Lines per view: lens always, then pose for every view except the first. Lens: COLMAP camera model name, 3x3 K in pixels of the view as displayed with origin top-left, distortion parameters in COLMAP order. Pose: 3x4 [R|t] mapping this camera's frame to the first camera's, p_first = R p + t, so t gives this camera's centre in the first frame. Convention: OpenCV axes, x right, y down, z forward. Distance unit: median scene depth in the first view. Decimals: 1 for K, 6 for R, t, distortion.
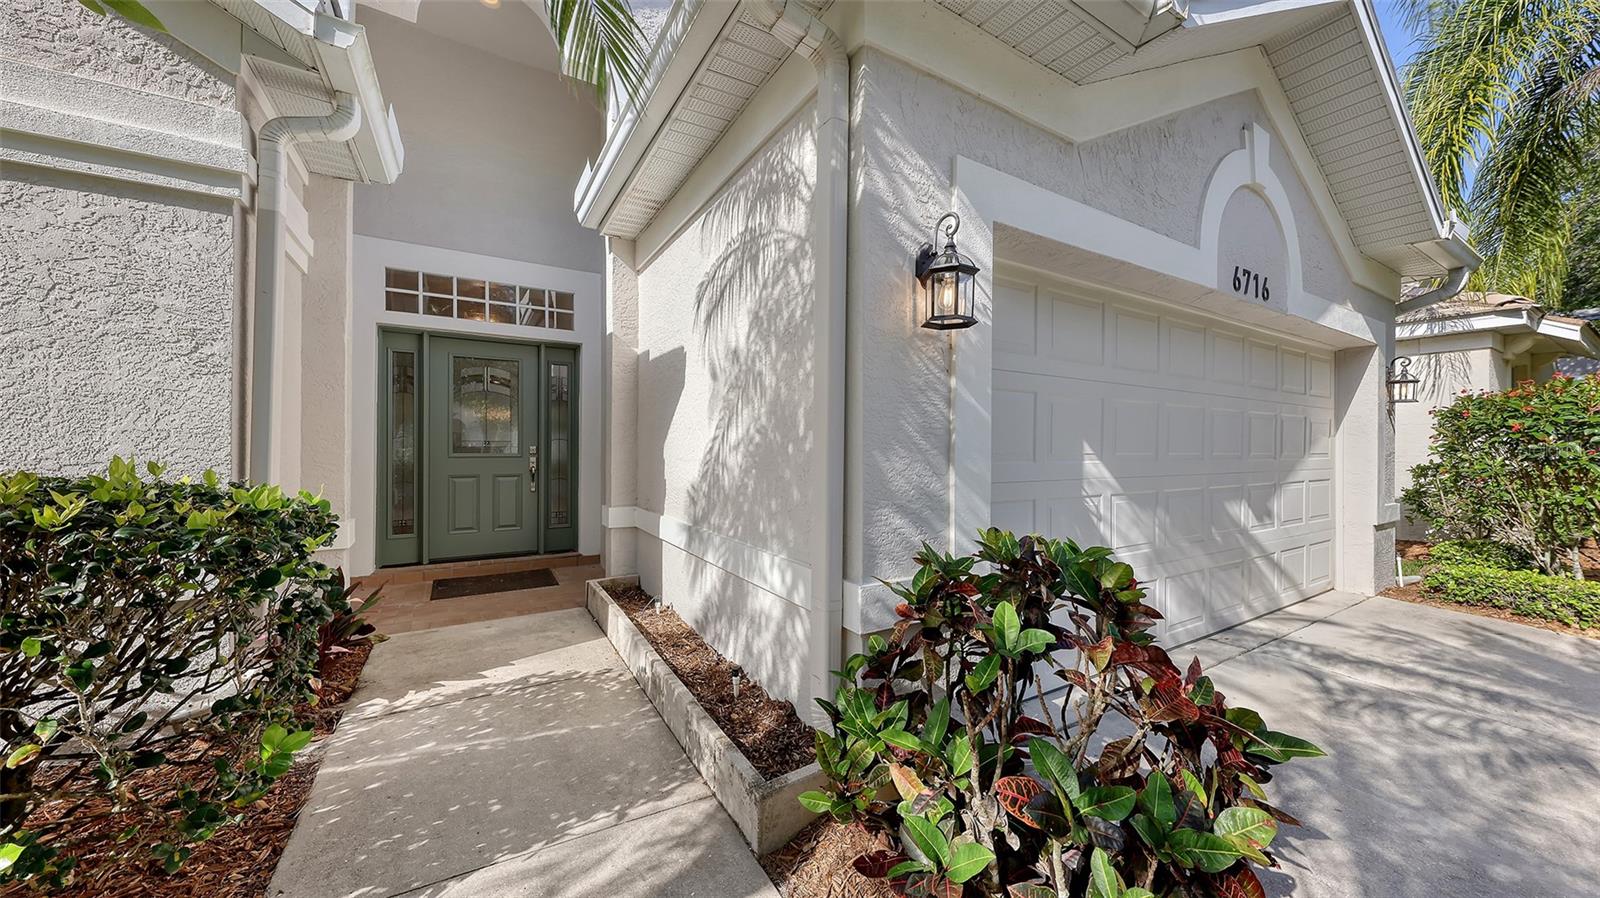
lens RADIAL K [[551.8, 0, 791.6], [0, 551.8, 445.5], [0, 0, 1]] dist [0.003019, -0.000940]
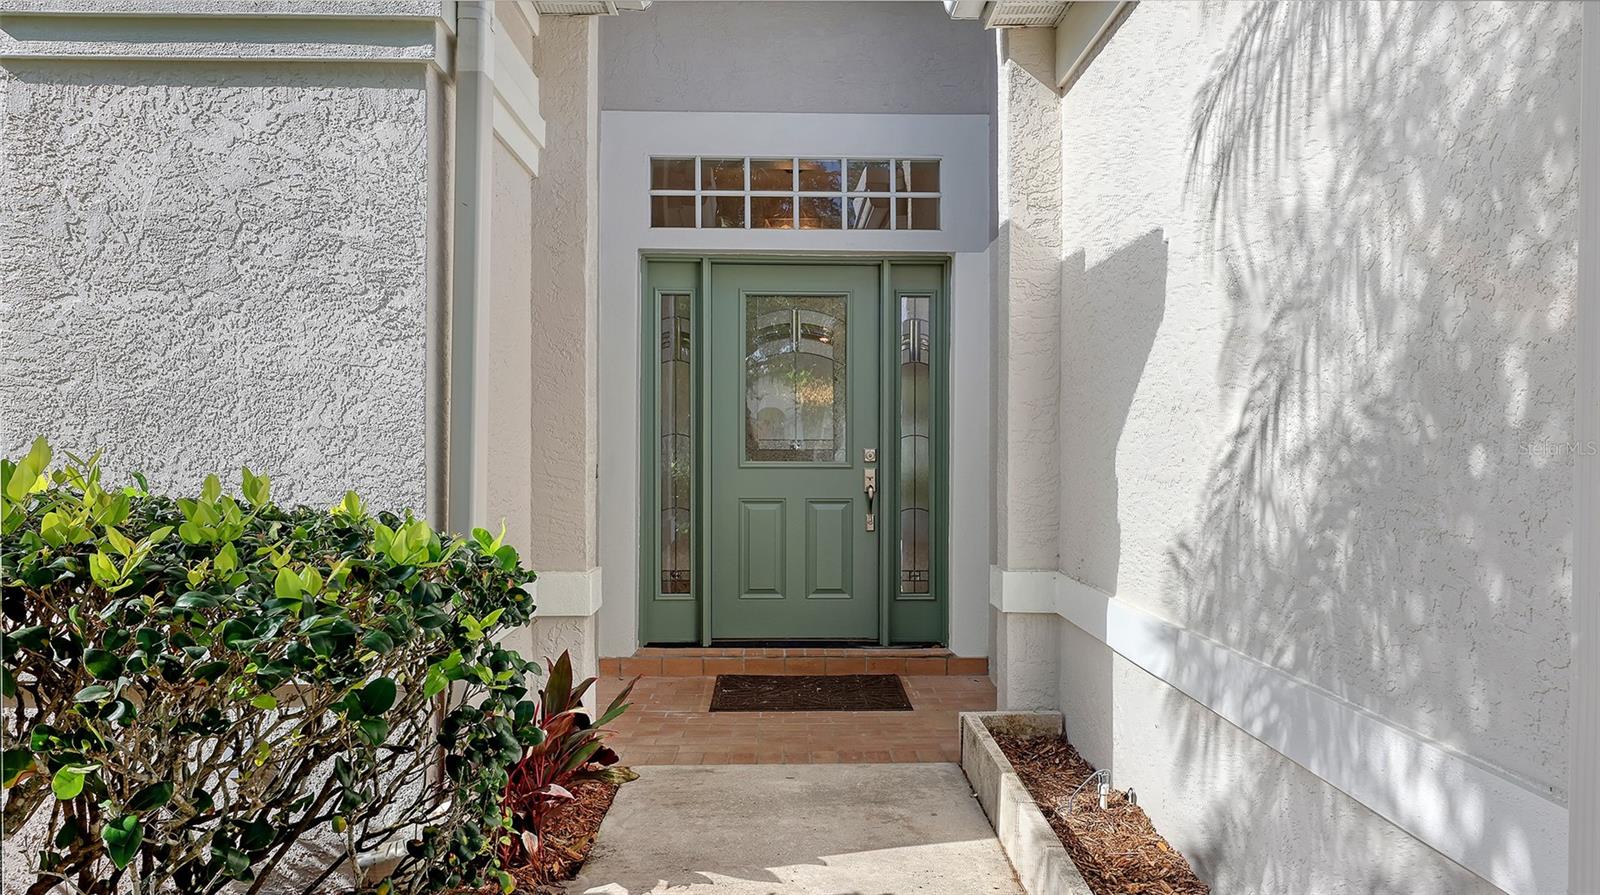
lens RADIAL K [[980.0, 0, 793.3], [0, 980.0, 450.8], [0, 0, 1]] dist [0.001168, 0.003022]
pose [[0.857959, 0.002284, -0.513714, -0.048856], [0.000498, 0.999986, 0.005278, -0.003159], [0.513719, -0.004784, 0.857945, 0.181339]]
